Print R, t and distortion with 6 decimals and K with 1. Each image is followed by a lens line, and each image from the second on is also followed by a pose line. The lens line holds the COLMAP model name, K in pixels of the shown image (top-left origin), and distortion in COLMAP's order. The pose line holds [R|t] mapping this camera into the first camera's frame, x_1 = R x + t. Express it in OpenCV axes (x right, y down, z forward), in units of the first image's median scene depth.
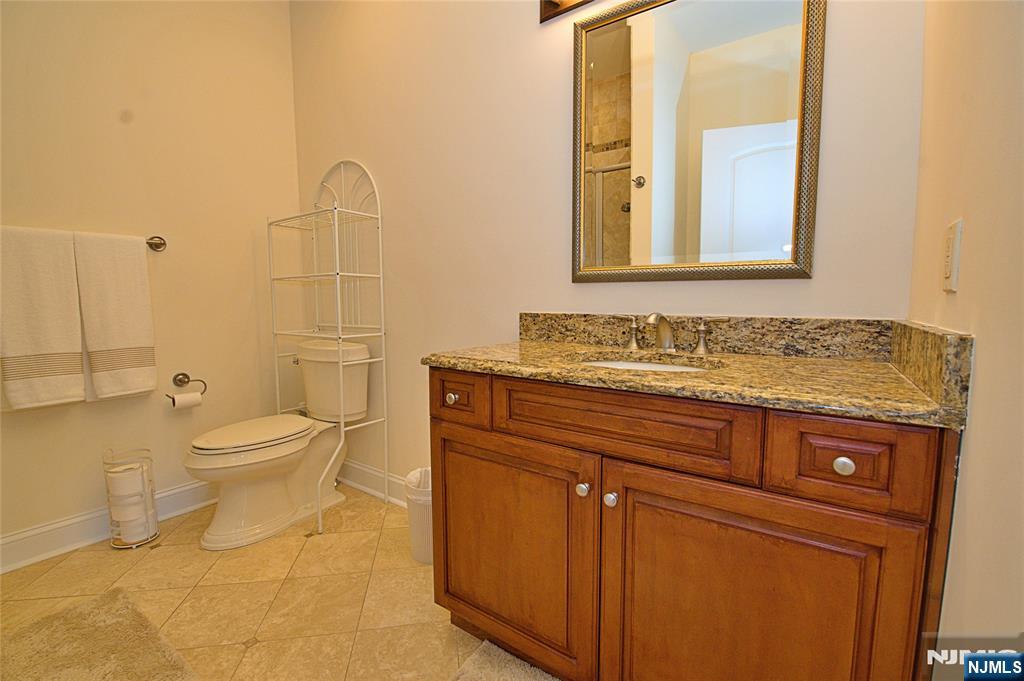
lens RADIAL K [[438.7, 0, 512.0], [0, 438.7, 340.5], [0, 0, 1]] dist [-0.001009, -0.010680]
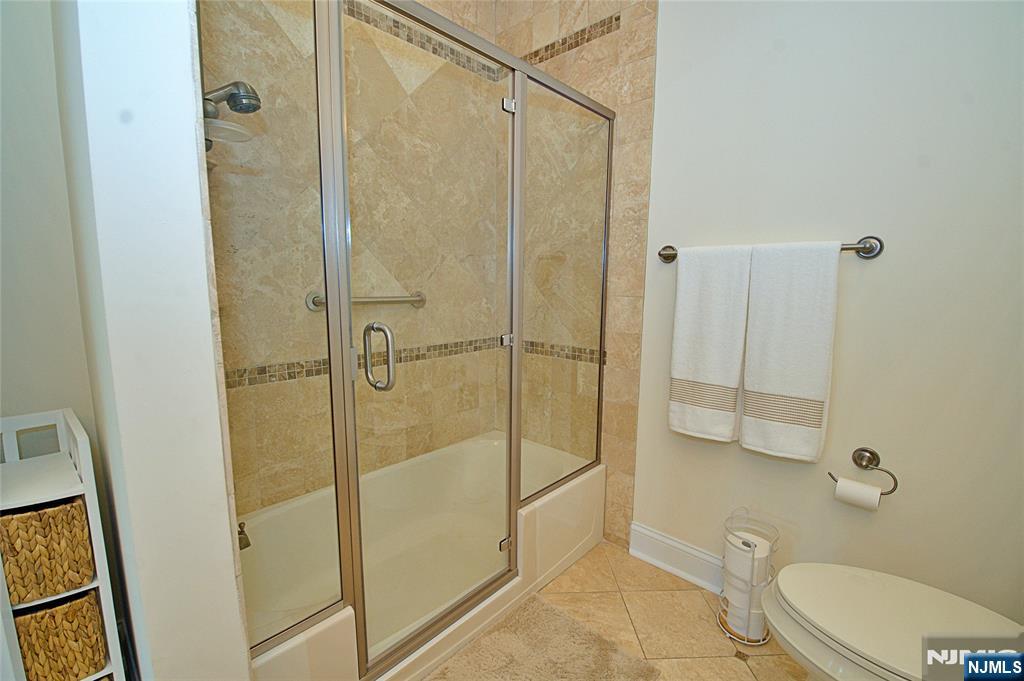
lens RADIAL K [[438.7, 0, 512.0], [0, 438.7, 340.5], [0, 0, 1]] dist [-0.001009, -0.010680]
pose [[-0.134406, 0.138252, -0.981235, -0.095008], [-0.103581, 0.982835, 0.152666, -0.140659], [0.985498, 0.122156, -0.117778, 0.612451]]
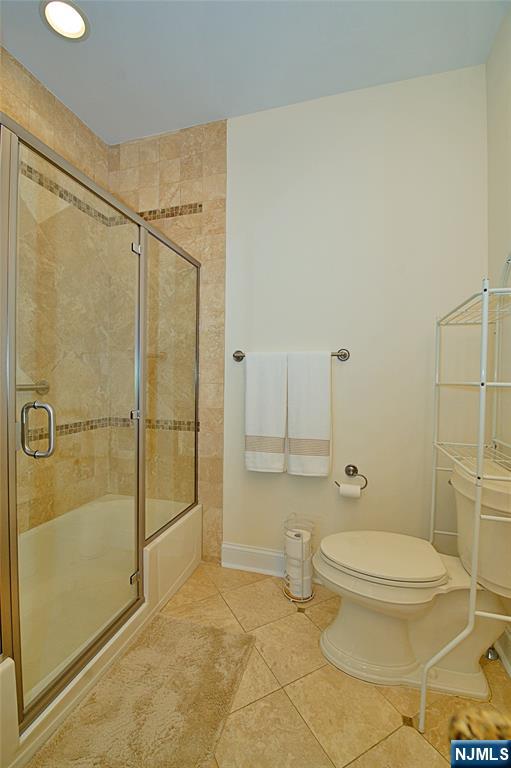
lens RADIAL K [[329.0, 0, 258.5], [0, 329.0, 383.6], [0, 0, 1]] dist [-0.001009, -0.010680]
pose [[0.327768, 0.021547, -0.944513, -0.027481], [-0.102819, 0.994615, -0.012991, -0.114991], [0.939147, 0.101372, 0.328218, 0.522429]]
